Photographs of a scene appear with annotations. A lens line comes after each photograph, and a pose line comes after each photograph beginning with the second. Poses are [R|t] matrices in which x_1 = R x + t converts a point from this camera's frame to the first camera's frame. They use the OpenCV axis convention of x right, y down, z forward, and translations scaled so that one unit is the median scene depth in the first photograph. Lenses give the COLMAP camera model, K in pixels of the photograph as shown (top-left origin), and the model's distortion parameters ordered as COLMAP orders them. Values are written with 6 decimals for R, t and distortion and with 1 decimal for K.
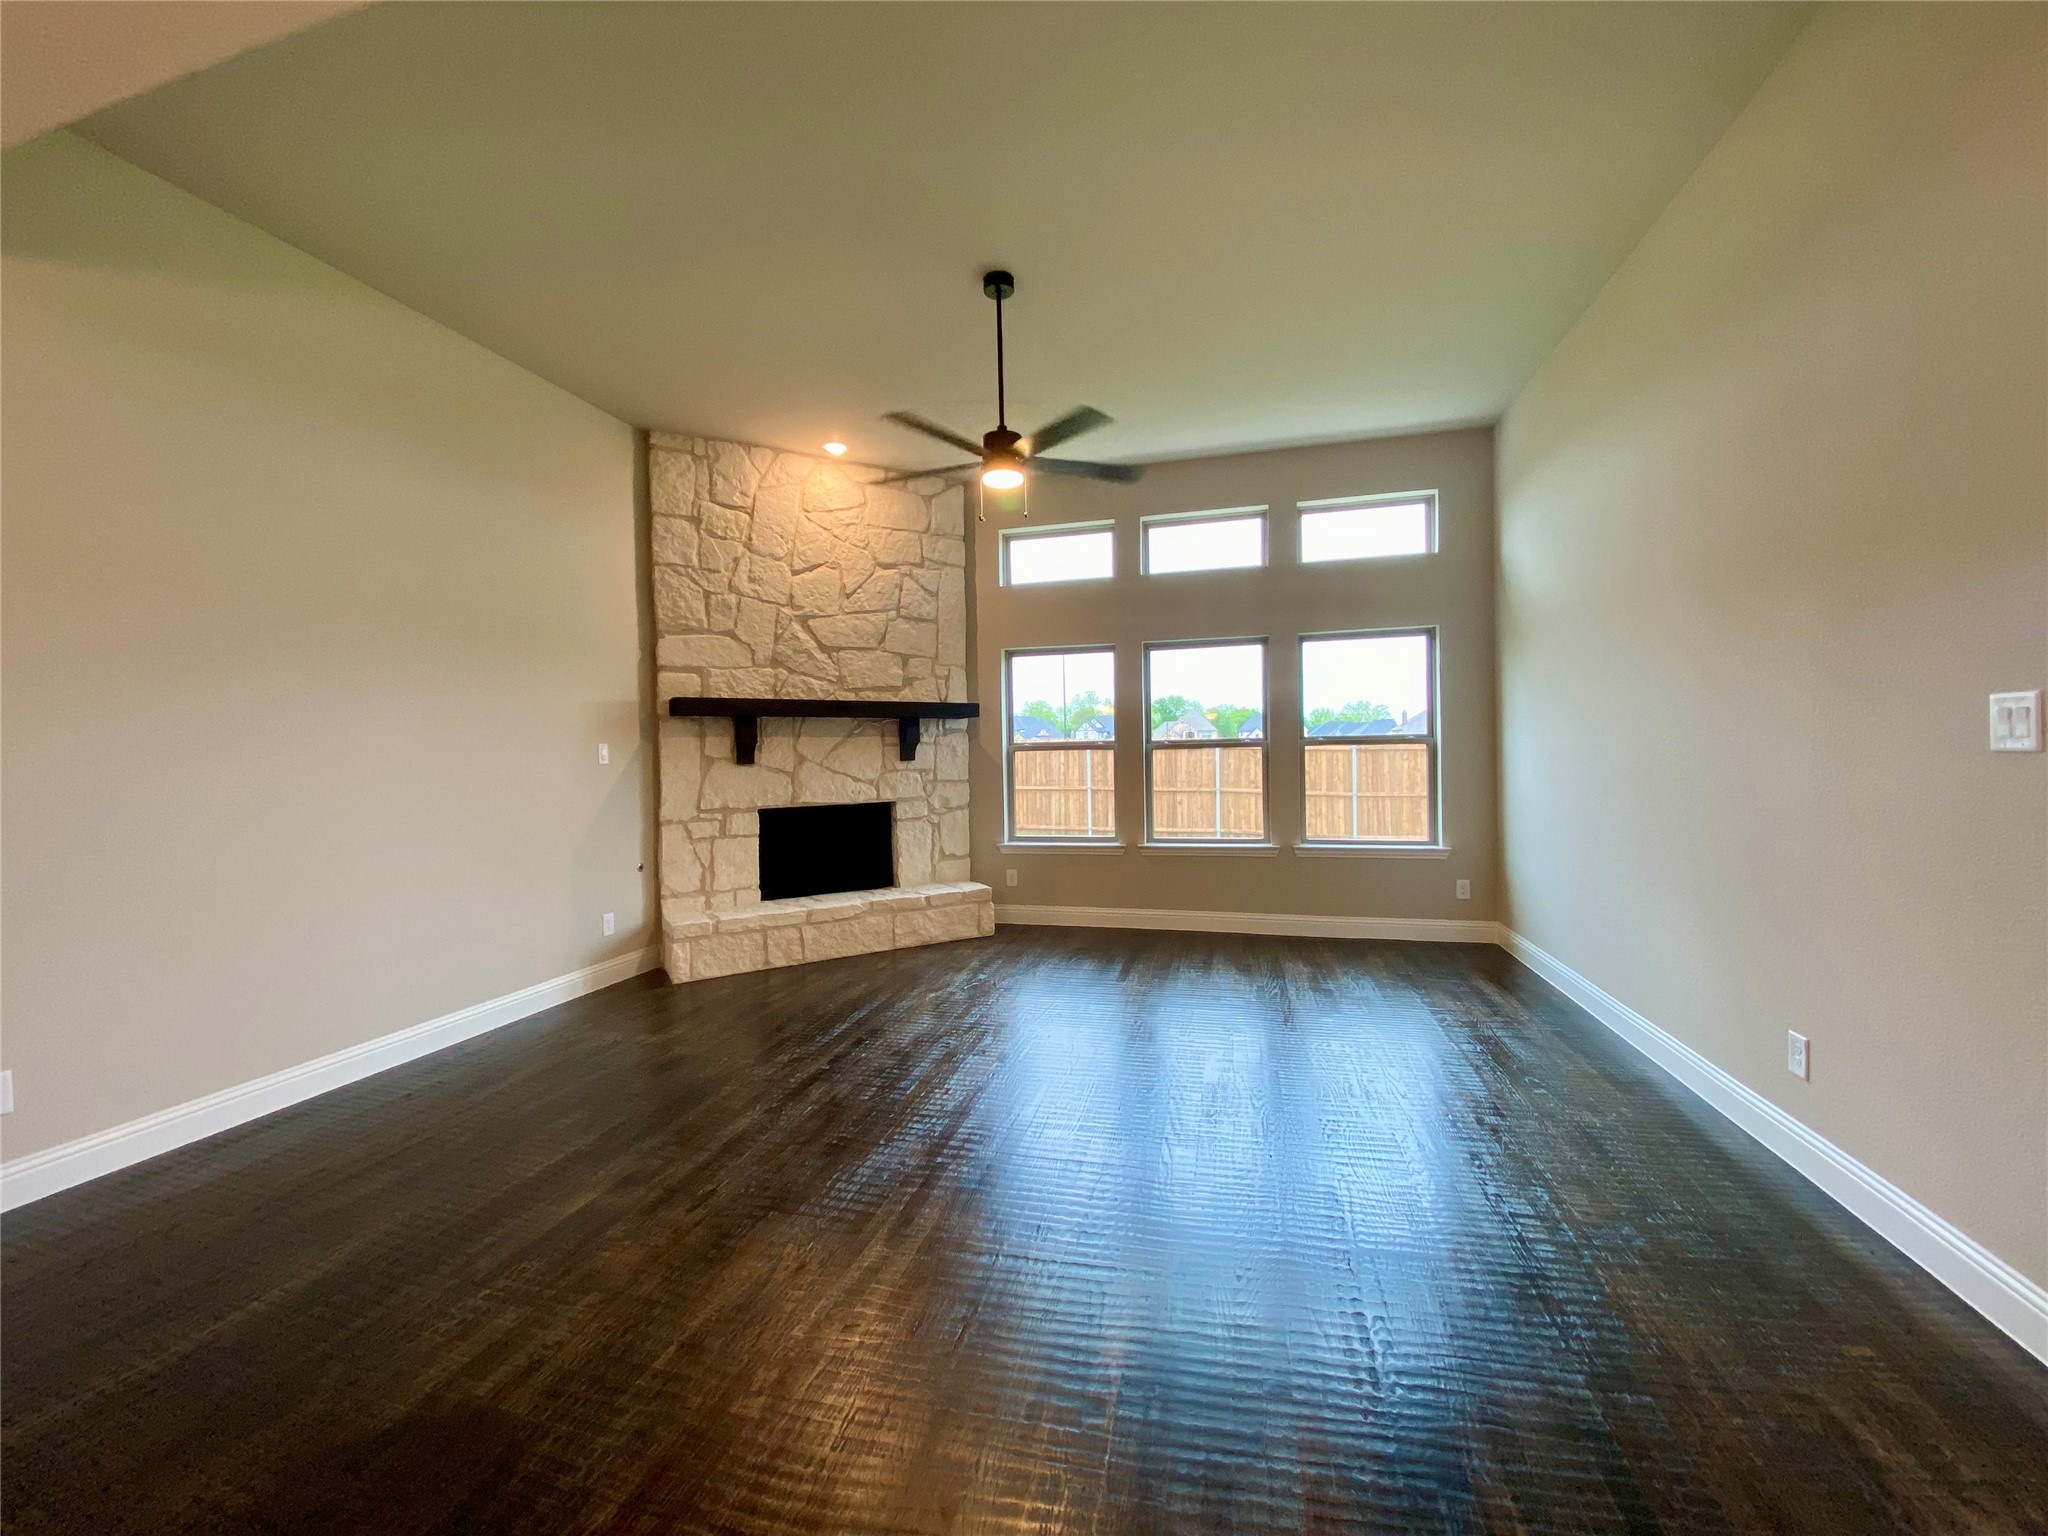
lens RADIAL K [[813.1, 0, 1030.9], [0, 813.1, 766.0], [0, 0, 1]] dist [0.059077, -0.040971]
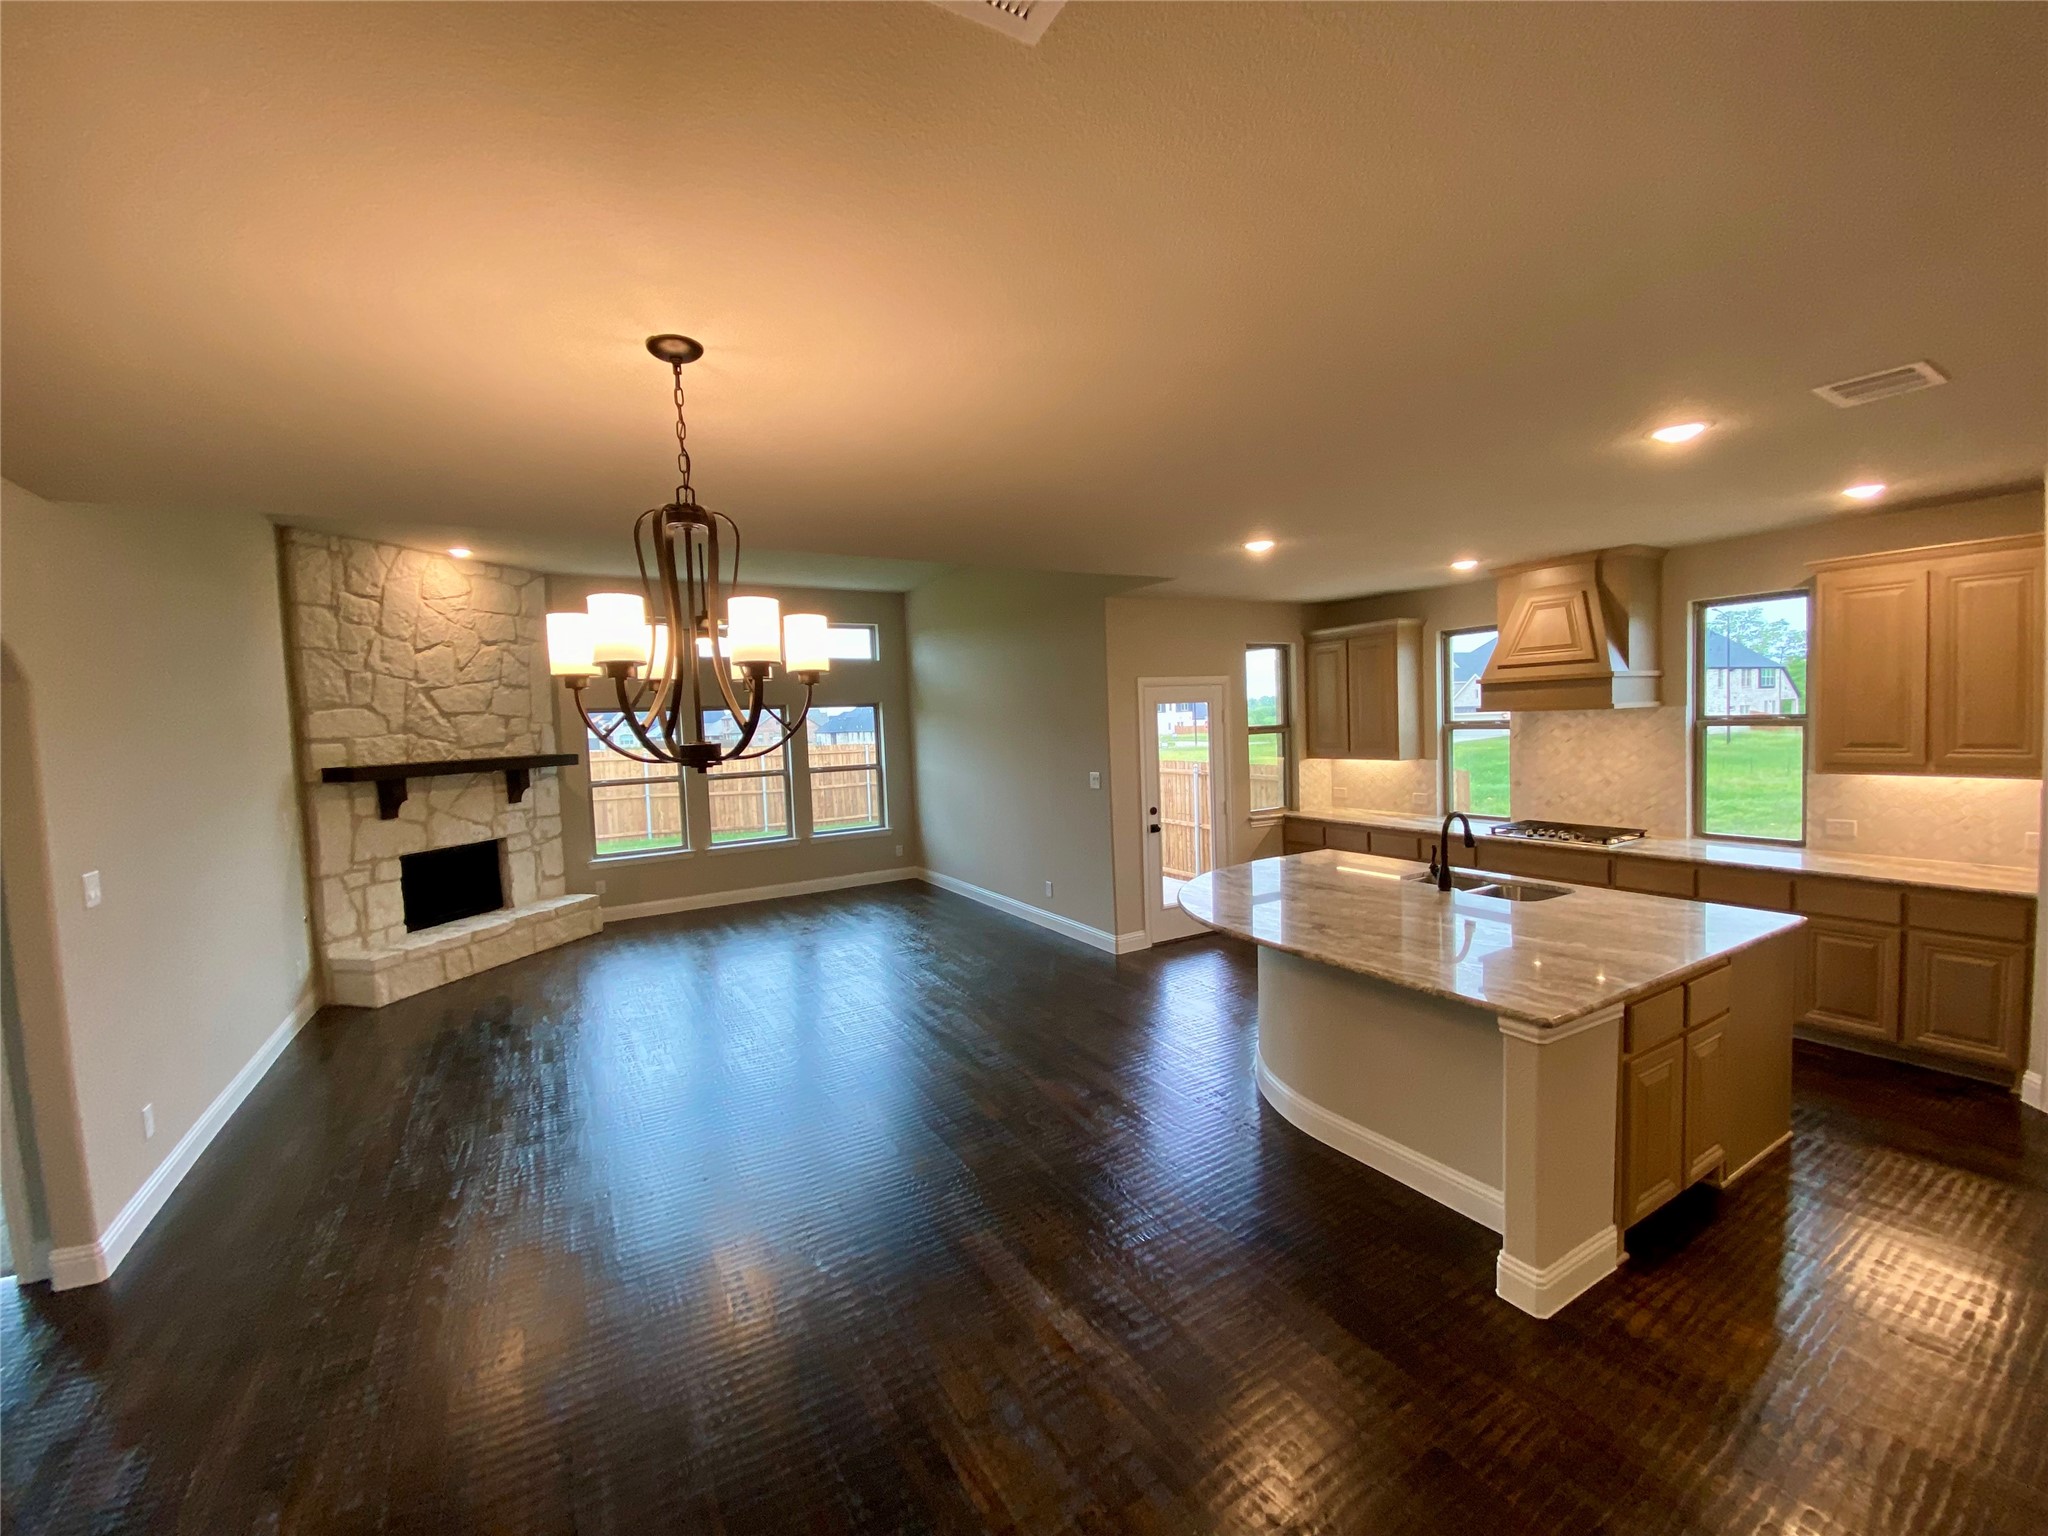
lens RADIAL K [[827.8, 0, 1019.8], [0, 827.8, 765.0], [0, 0, 1]] dist [0.013696, -0.018184]
pose [[0.721317, -0.046684, 0.691030, -0.499178], [0.035659, 0.998906, 0.030261, -0.079896], [-0.691686, 0.002814, 0.722193, -0.452121]]
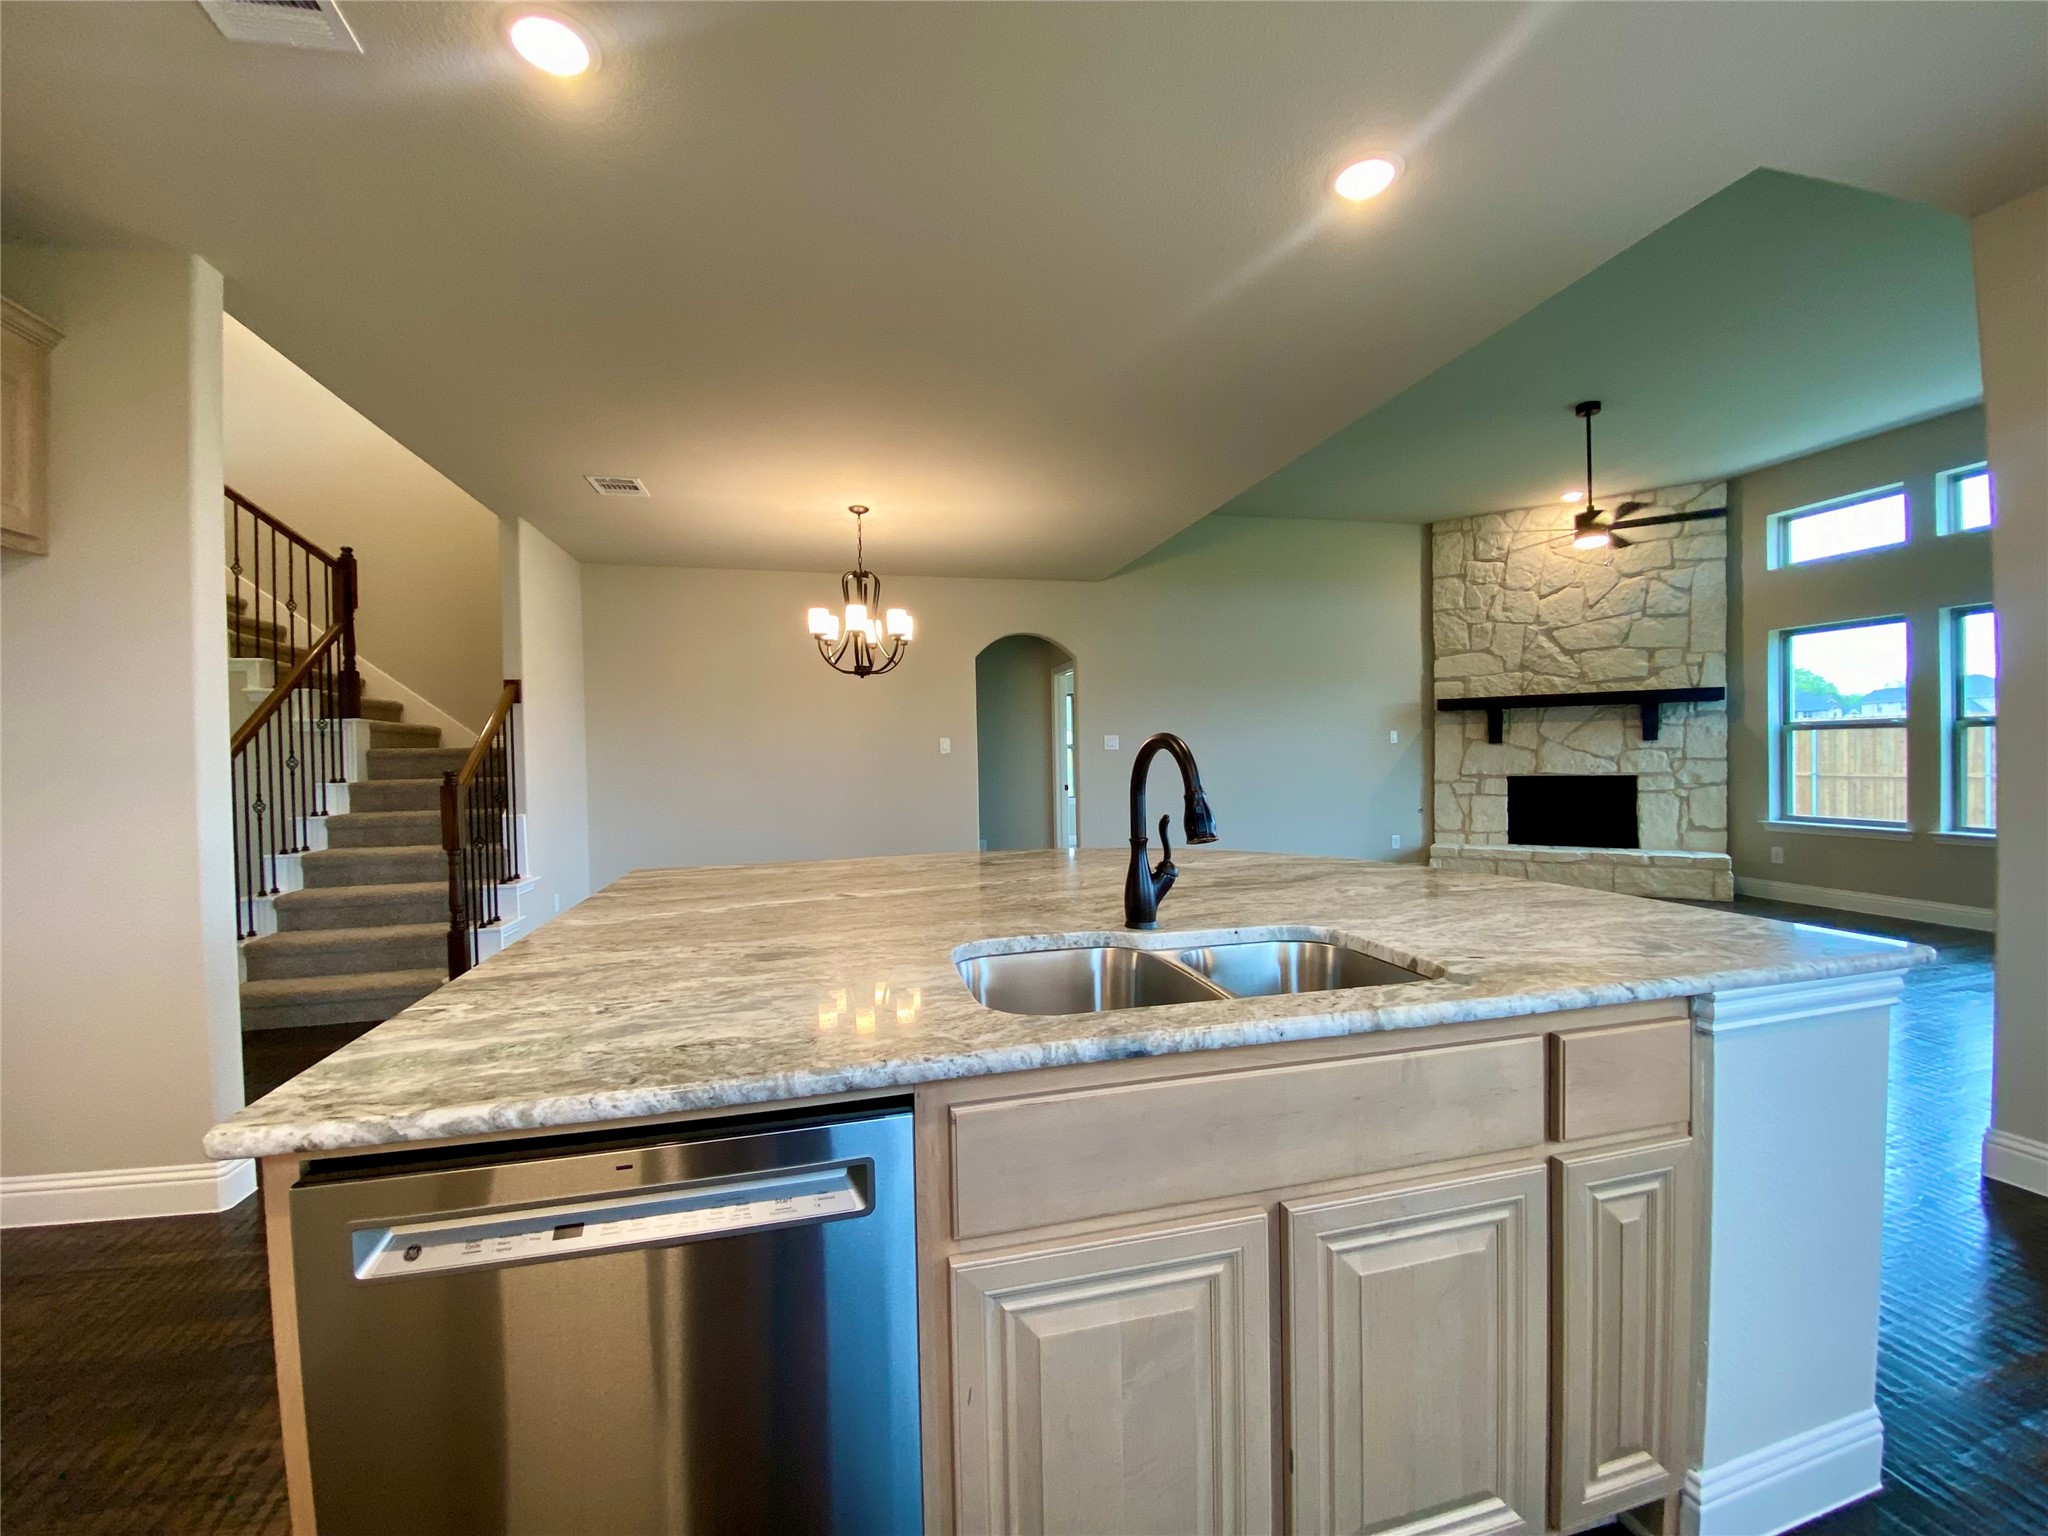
lens RADIAL K [[827.8, 0, 1019.8], [0, 827.8, 765.0], [0, 0, 1]] dist [0.013696, -0.018184]
pose [[0.459214, 0.023988, -0.888002, 0.519084], [-0.001247, 0.999652, 0.026359, -0.001684], [0.888325, -0.010997, 0.459084, -0.356826]]
